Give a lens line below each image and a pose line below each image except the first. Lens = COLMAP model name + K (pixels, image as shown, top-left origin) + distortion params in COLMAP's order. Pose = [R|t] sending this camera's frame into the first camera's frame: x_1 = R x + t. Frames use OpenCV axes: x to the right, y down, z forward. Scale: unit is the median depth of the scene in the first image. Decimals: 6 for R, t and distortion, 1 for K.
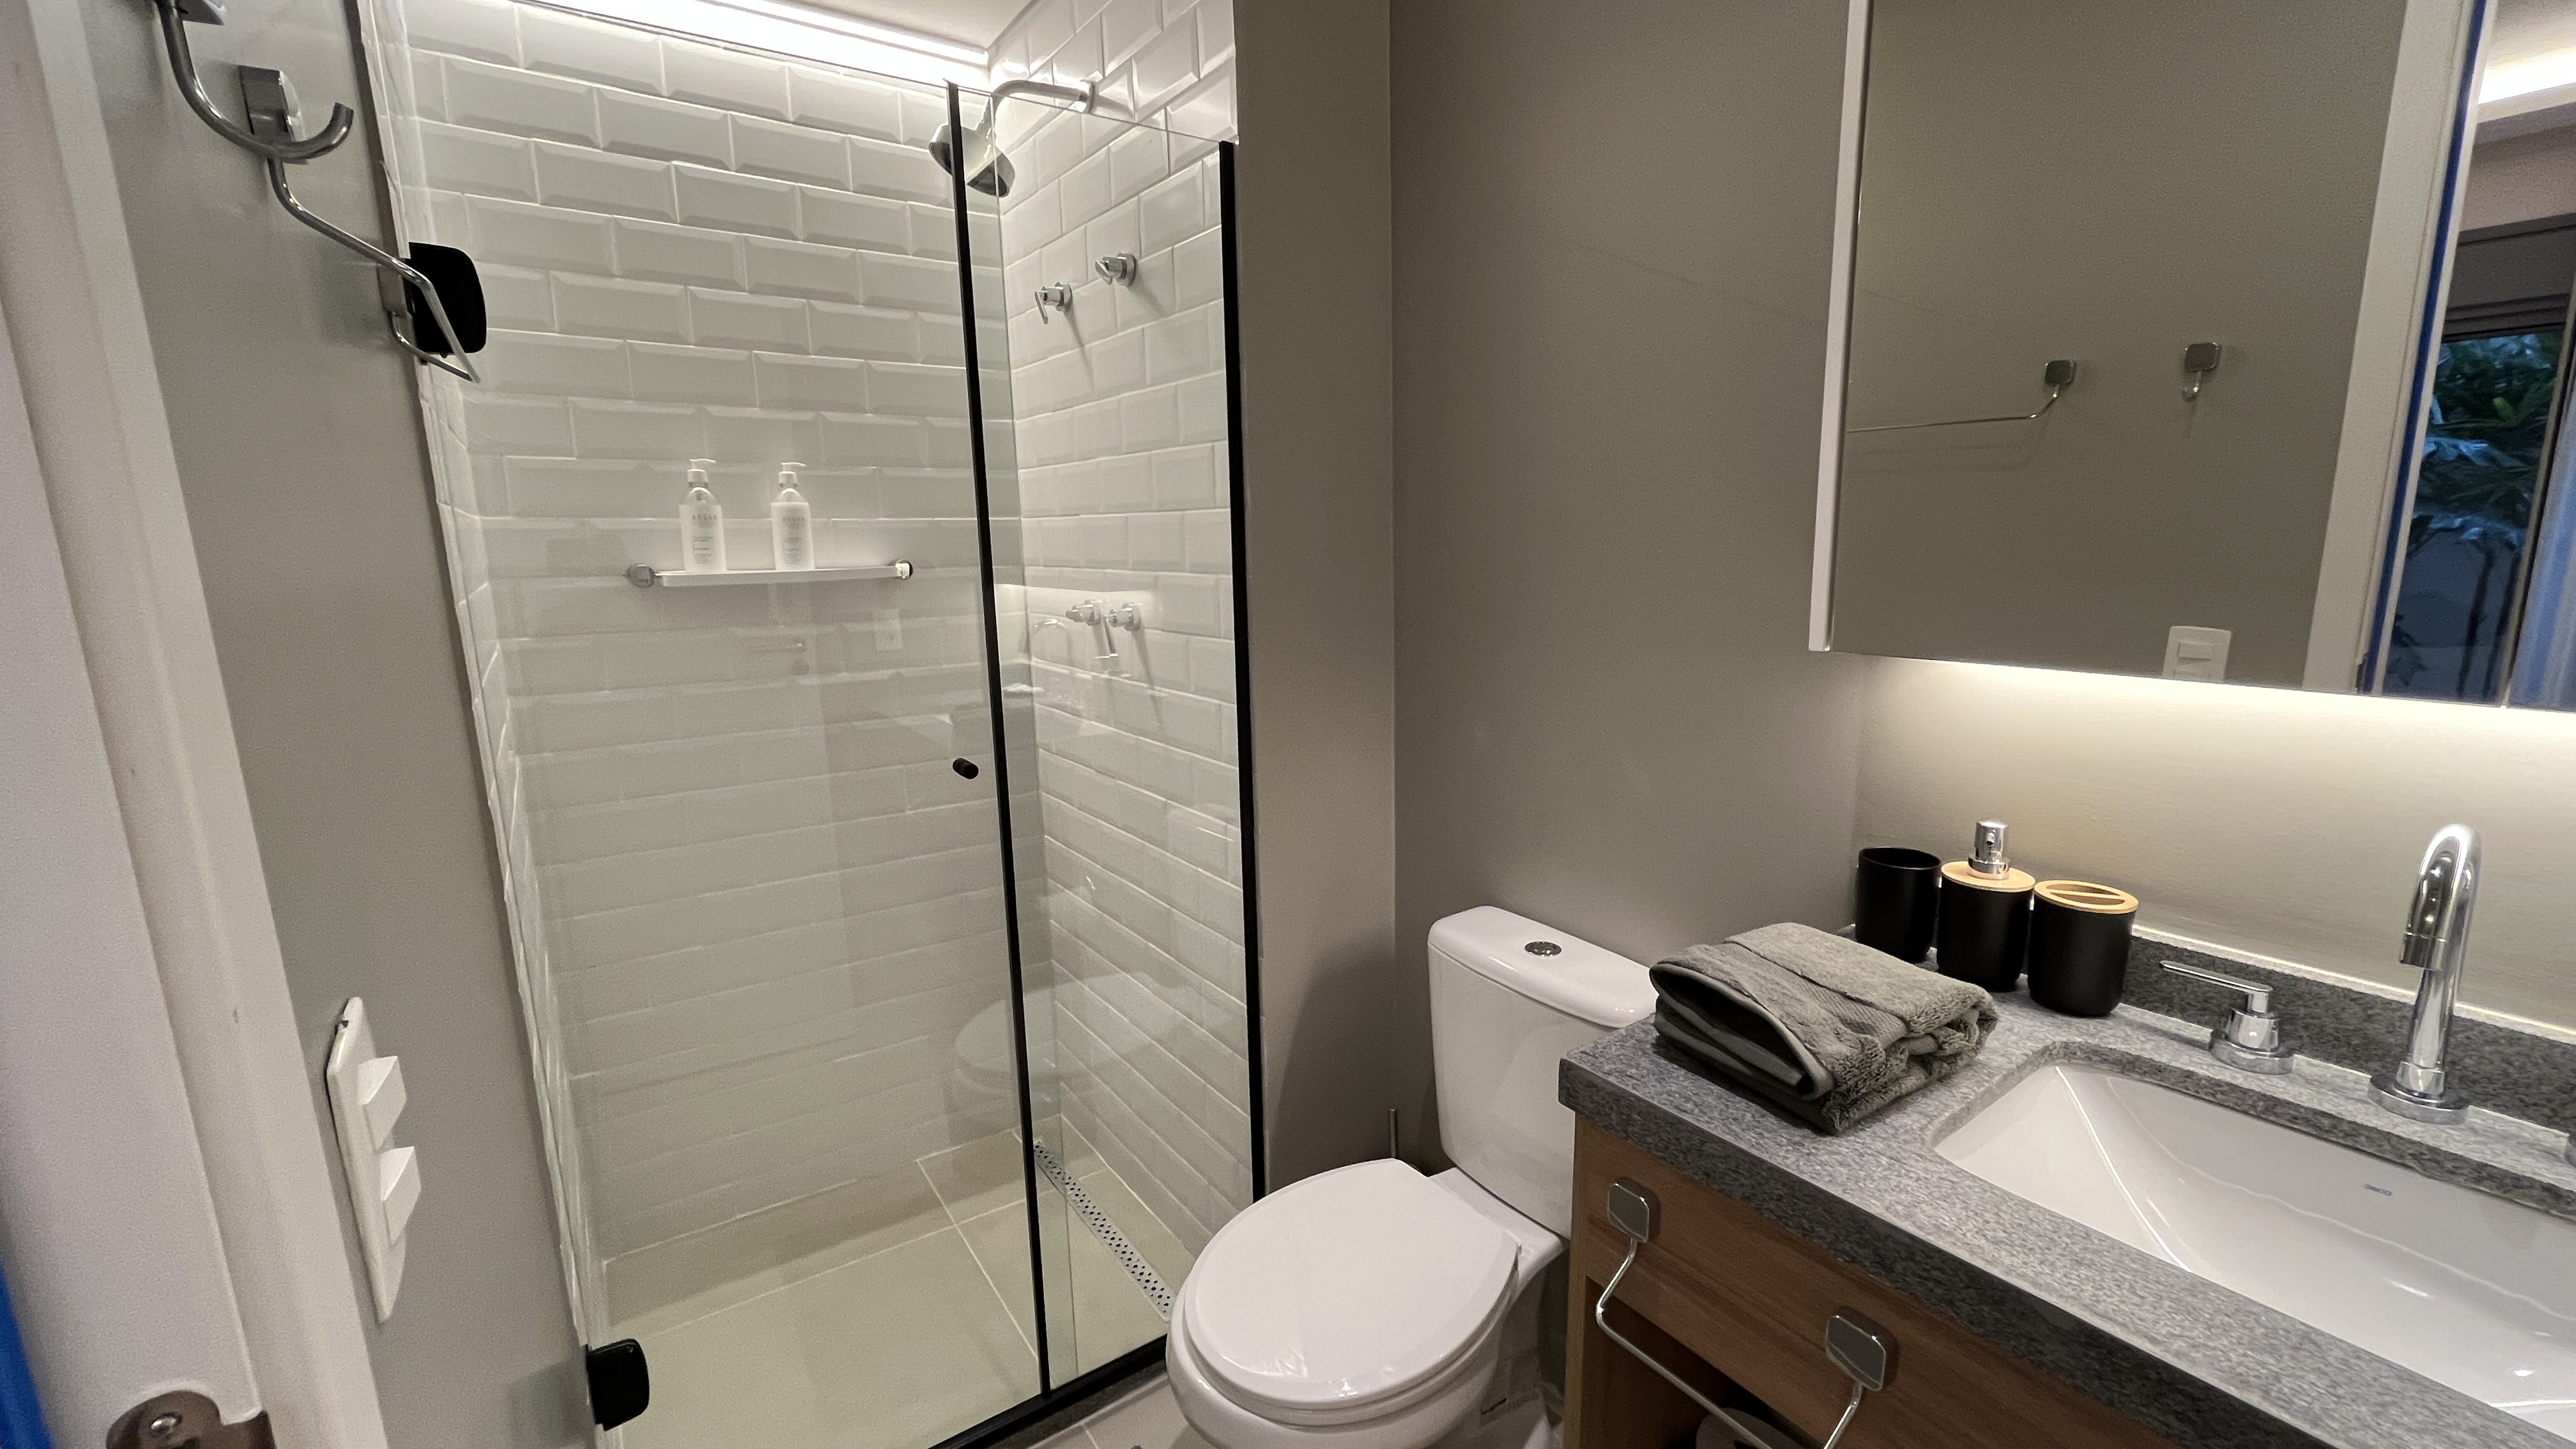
lens RADIAL K [[1061.4, 0, 1288.0], [0, 1061.4, 724.5], [0, 0, 1]] dist [-0.000664, 0.000045]
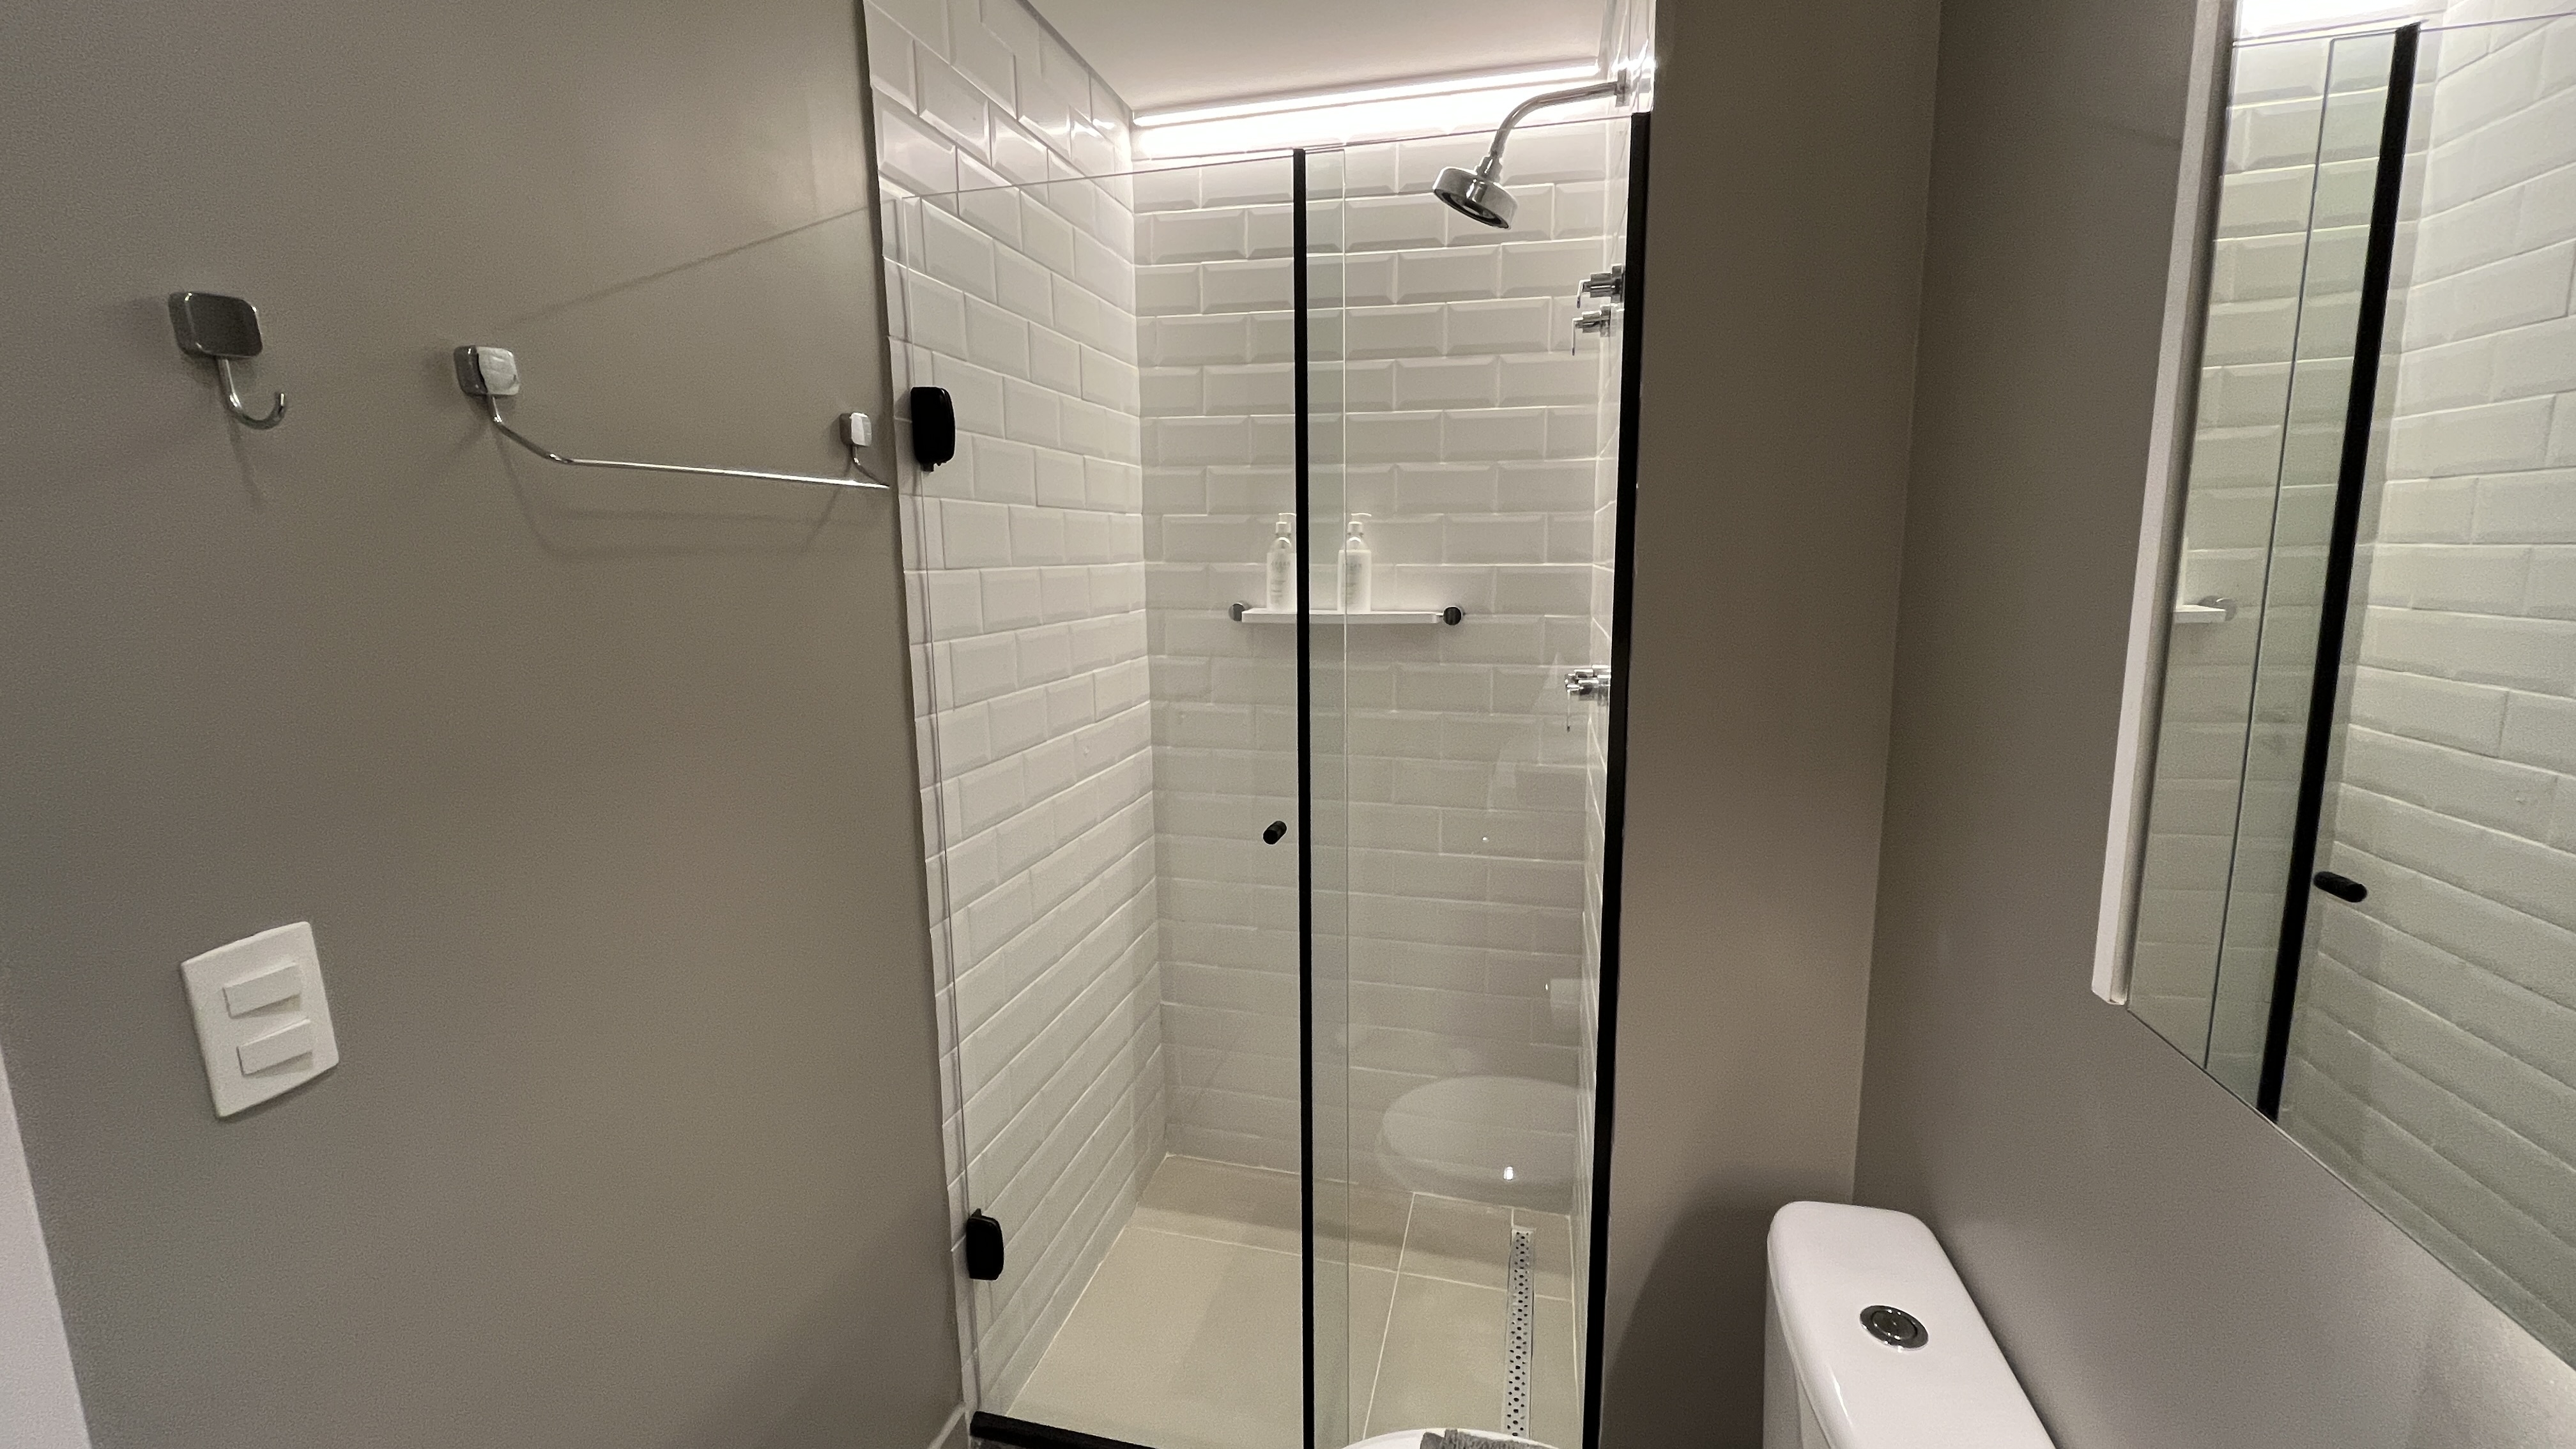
lens RADIAL K [[1049.2, 0, 1284.1], [0, 1049.2, 724.3], [0, 0, 1]] dist [-0.004062, -0.000139]
pose [[0.660955, 0.132779, -0.738585, 0.306208], [-0.139057, 0.988847, 0.053328, -0.082629], [0.737429, 0.067458, 0.672048, 0.247744]]
